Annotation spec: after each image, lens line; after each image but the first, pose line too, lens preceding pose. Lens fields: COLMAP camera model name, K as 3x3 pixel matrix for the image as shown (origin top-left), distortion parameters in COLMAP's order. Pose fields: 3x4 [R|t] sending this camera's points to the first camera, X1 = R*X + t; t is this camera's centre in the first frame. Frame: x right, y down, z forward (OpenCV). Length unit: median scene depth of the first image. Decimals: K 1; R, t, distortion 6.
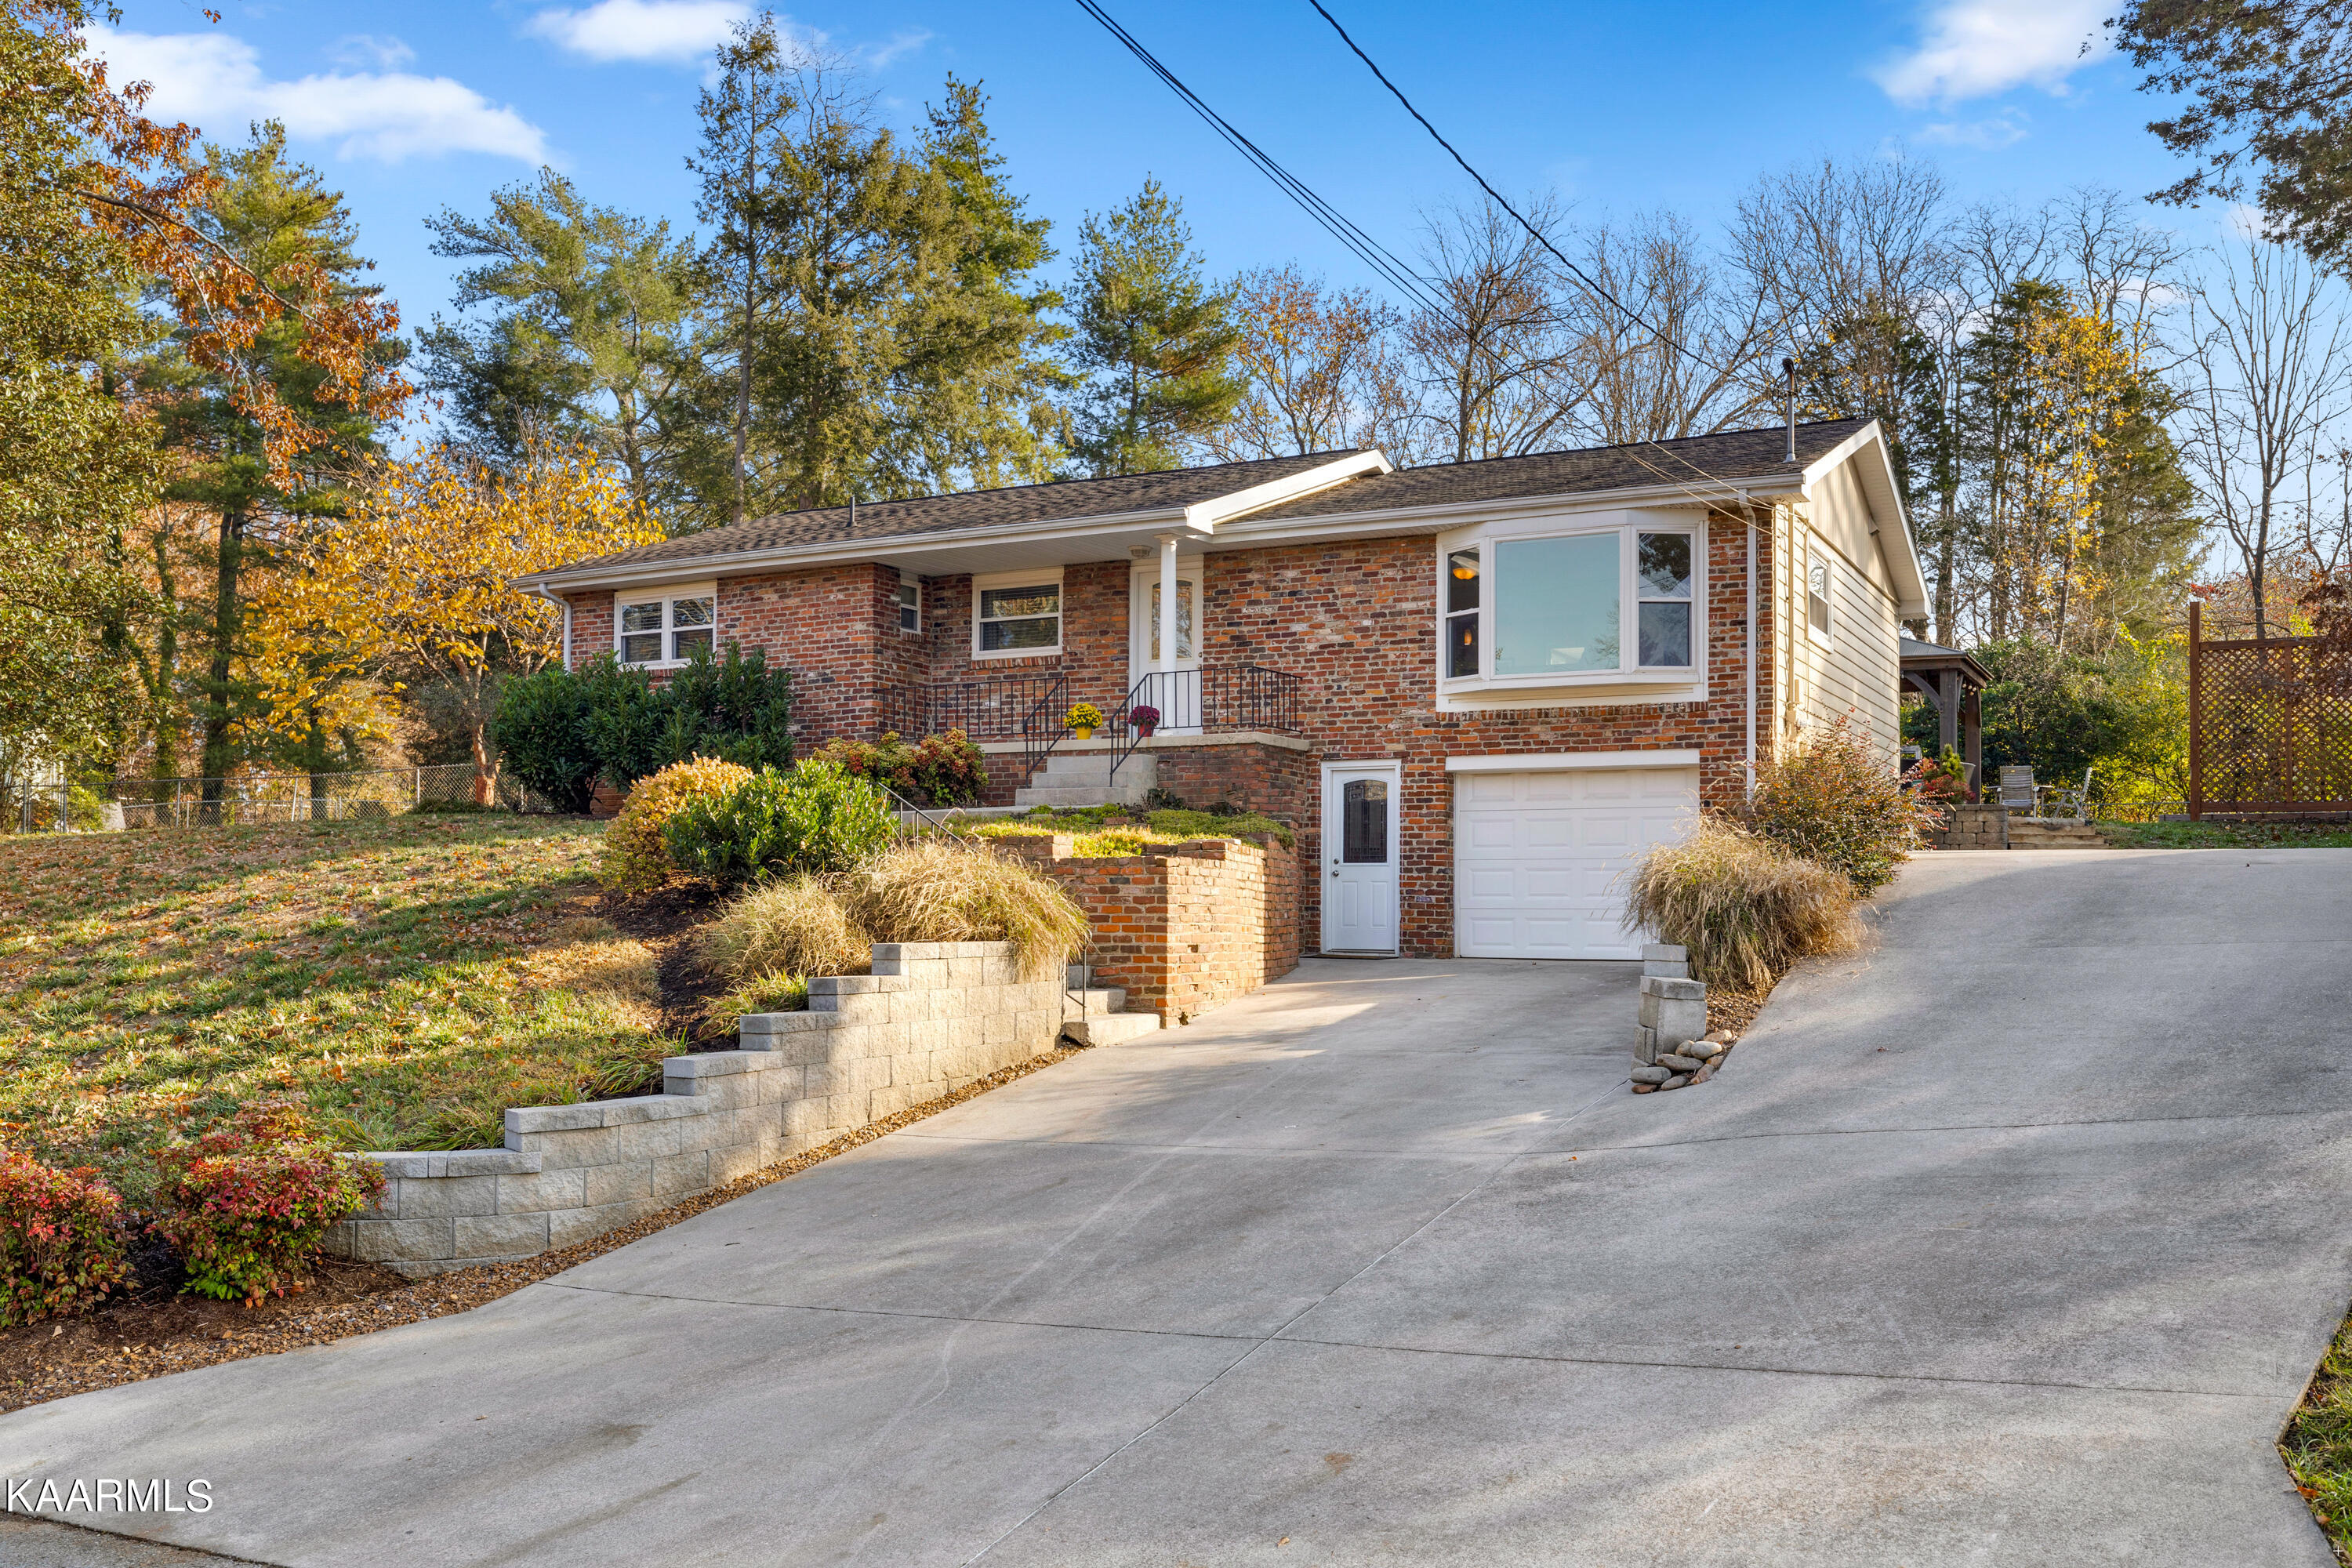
lens RADIAL K [[1907.1, 0, 1181.1], [0, 1907.1, 874.4], [0, 0, 1]] dist [-0.007865, -0.011733]
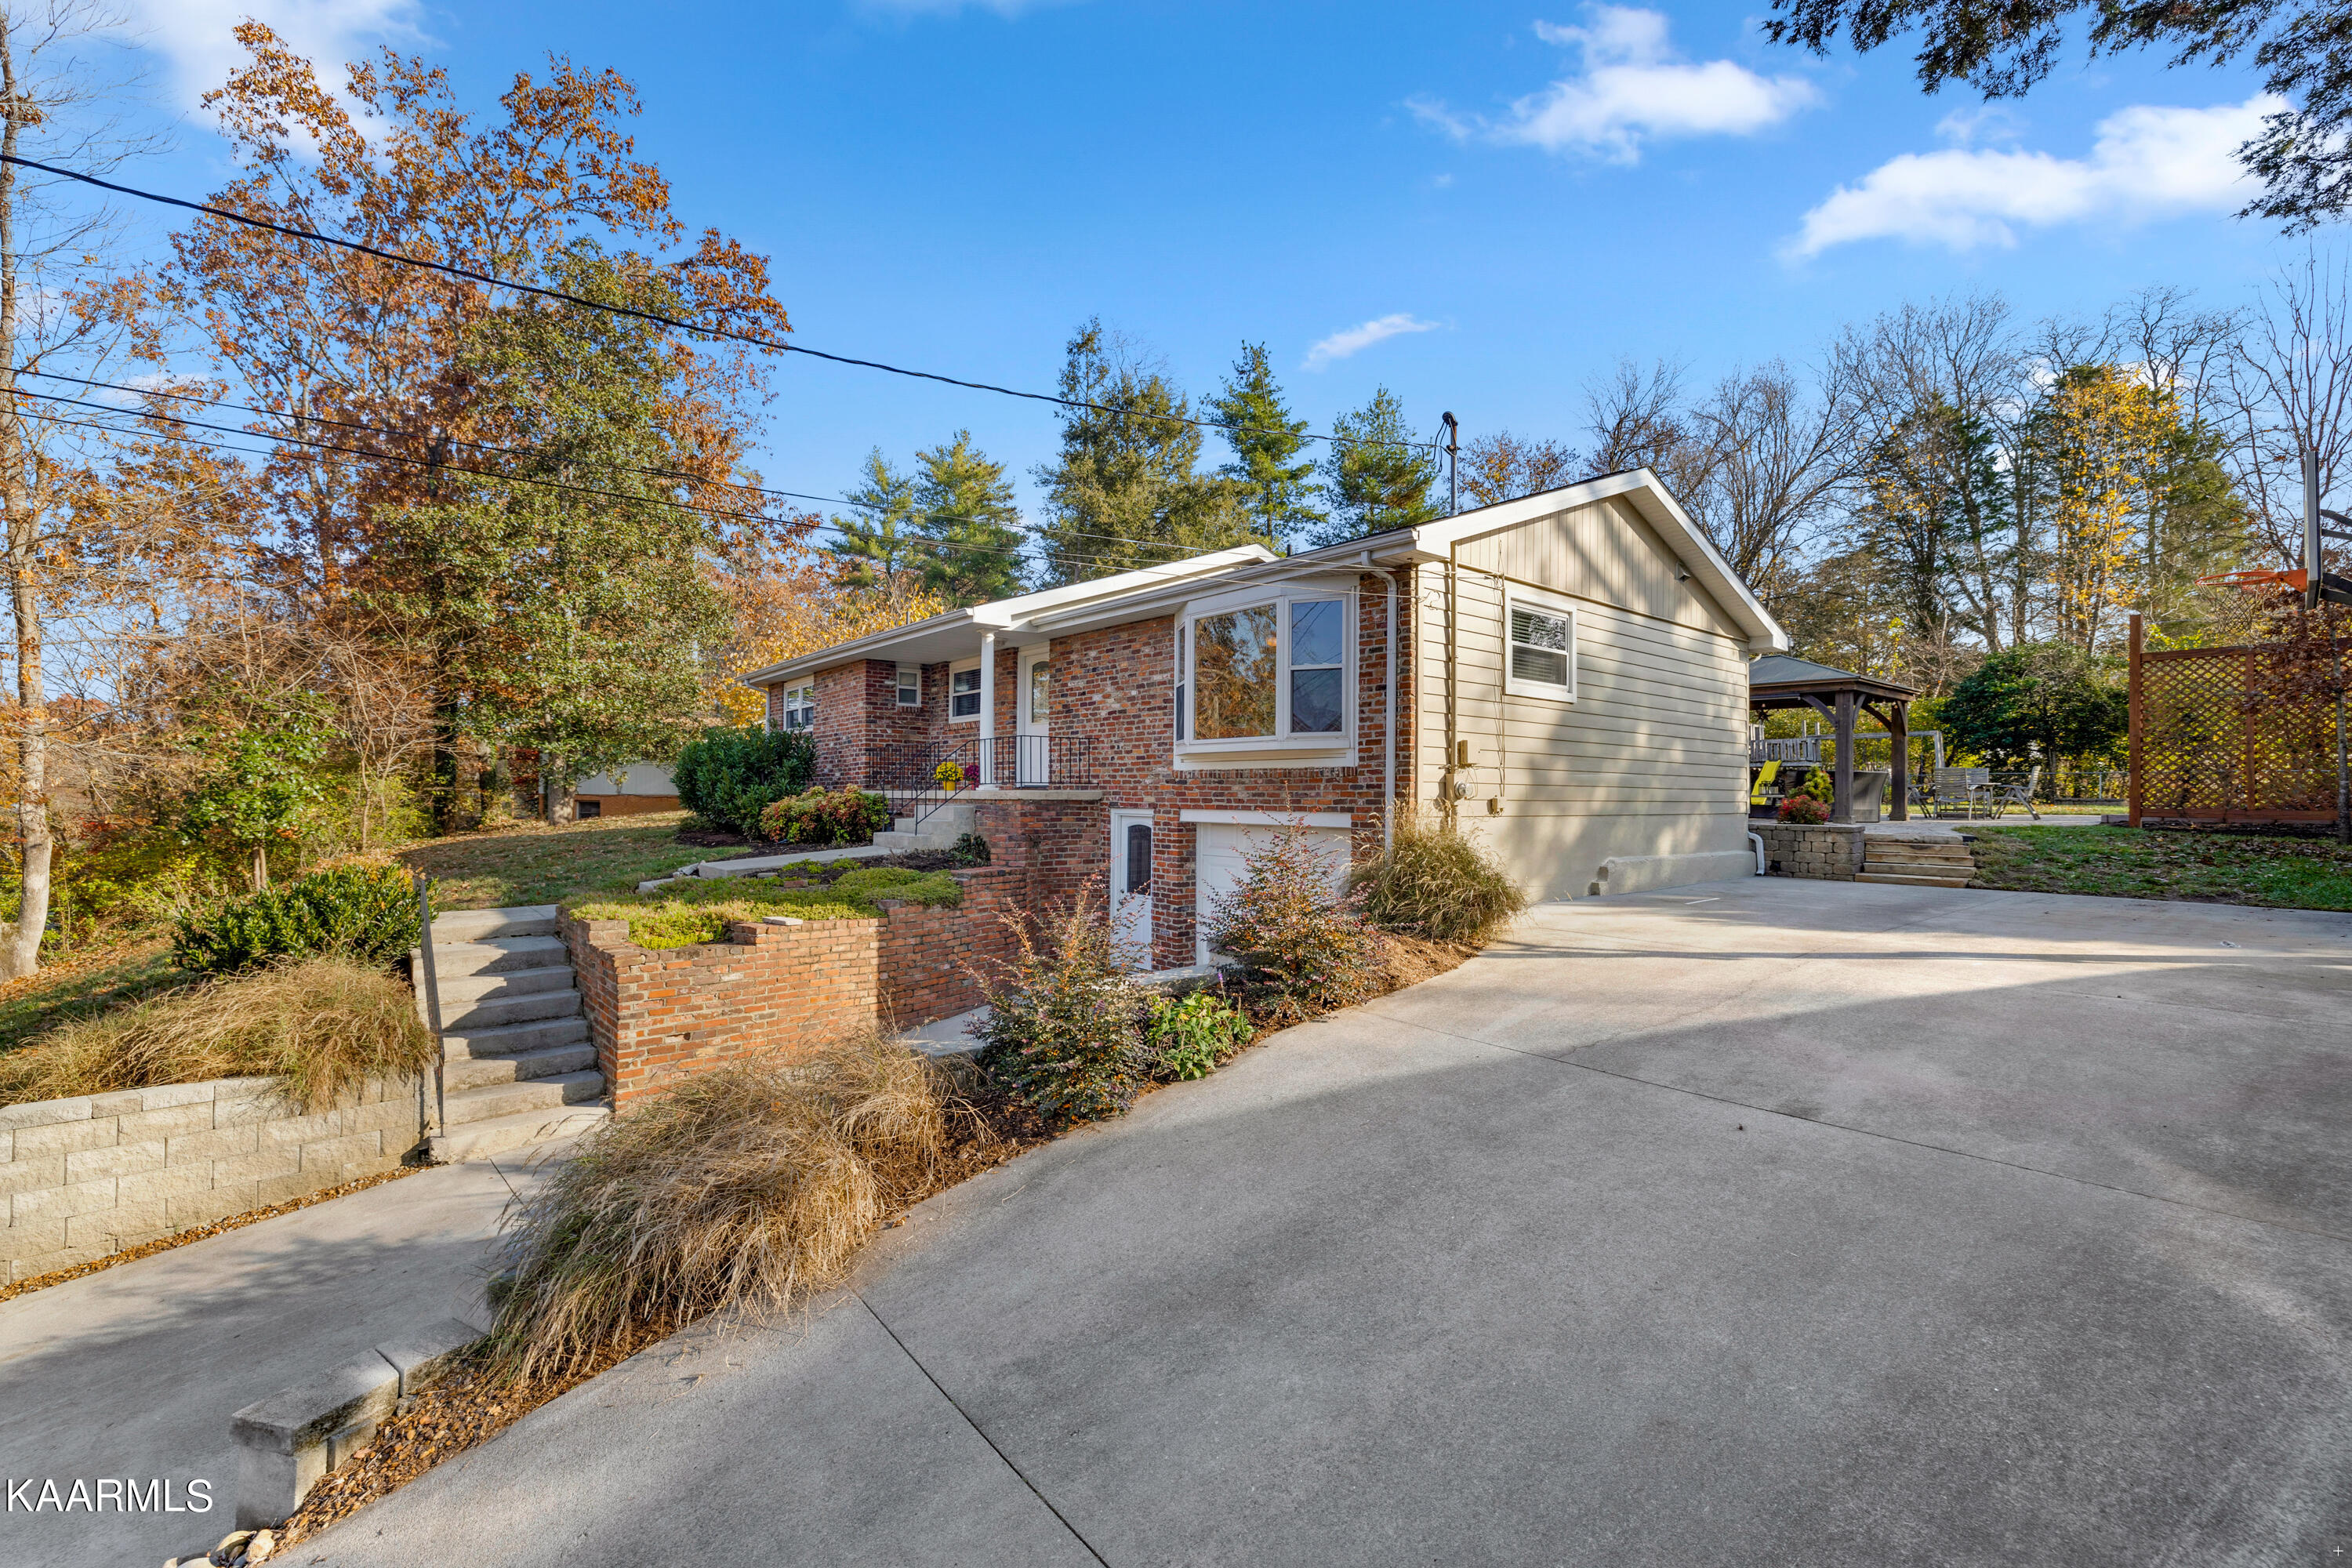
lens RADIAL K [[979.5, 0, 1176.0], [0, 979.5, 784.0], [0, 0, 1]] dist [-0.002986, 0.000184]
pose [[0.930305, -0.004922, -0.366754, 0.339707], [0.004294, 0.999988, -0.002529, -0.072767], [0.366762, 0.000778, 0.930315, 0.438022]]
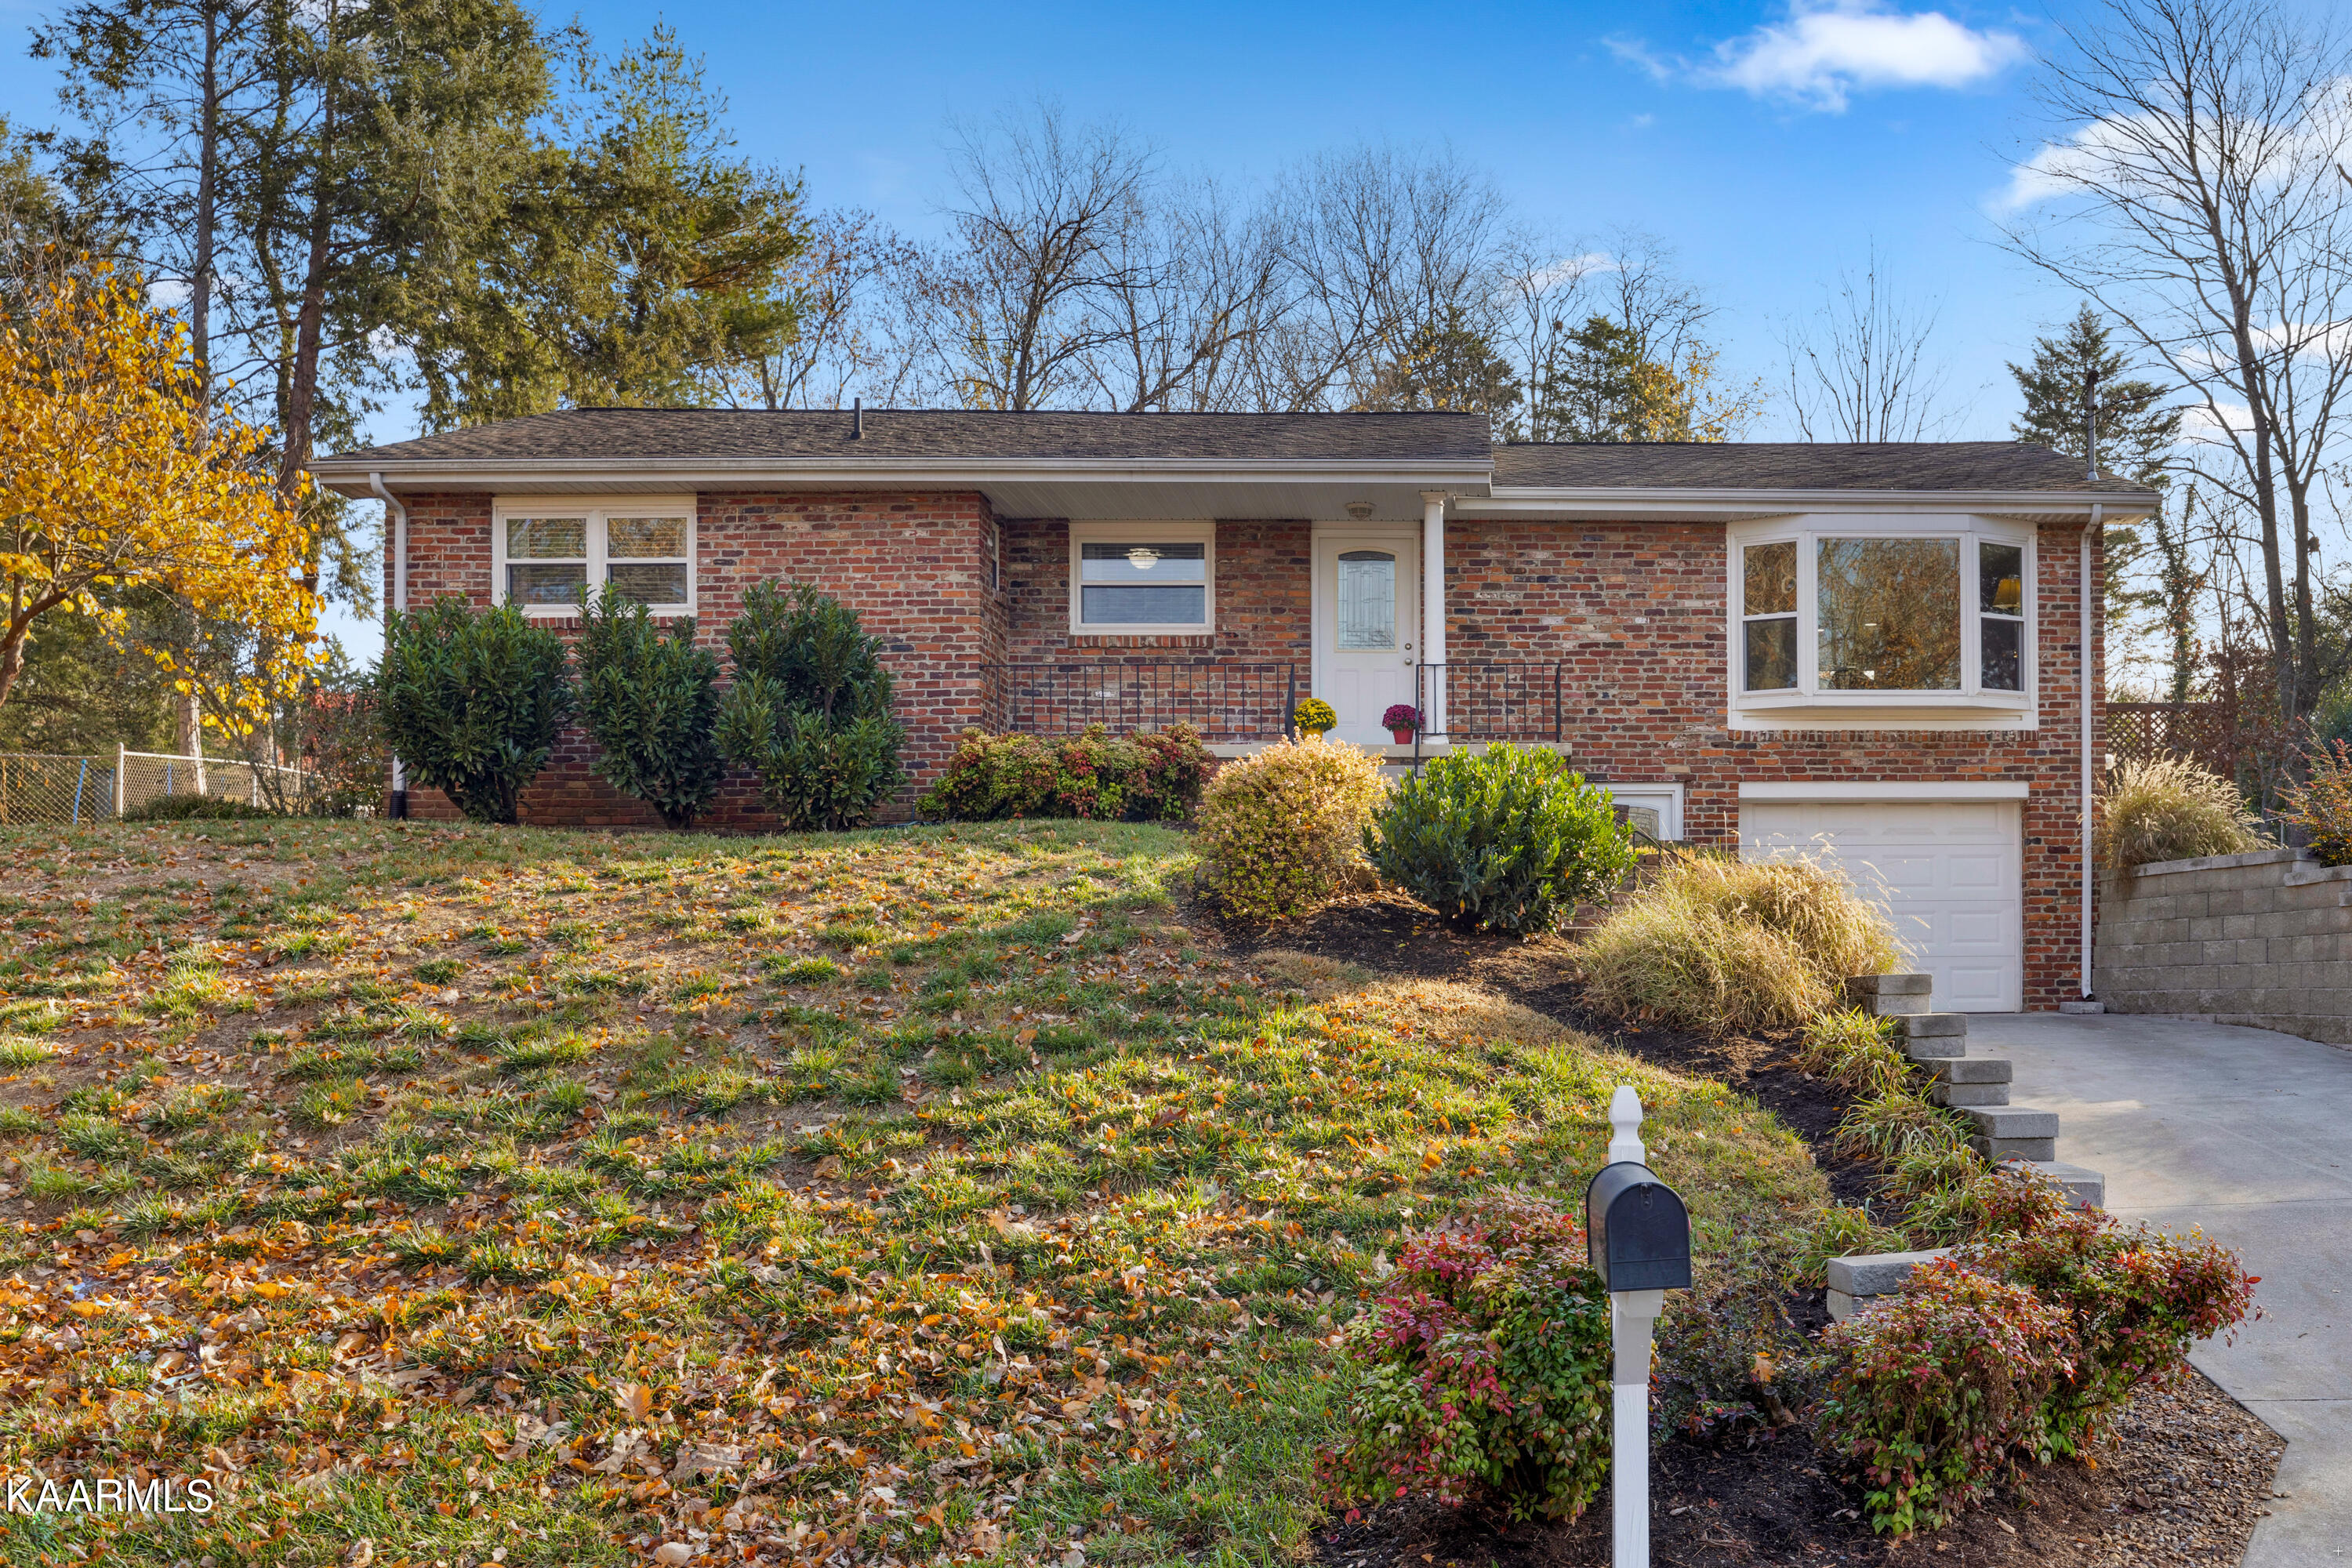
lens RADIAL K [[2185.4, 0, 1176.1], [0, 2185.4, 966.8], [0, 0, 1]] dist [-0.000585, -0.000794]
pose [[0.870865, -0.008130, 0.491455, -0.551090], [0.002455, 0.999923, 0.012193, 0.009017], [-0.491516, -0.009412, 0.870818, 0.253011]]
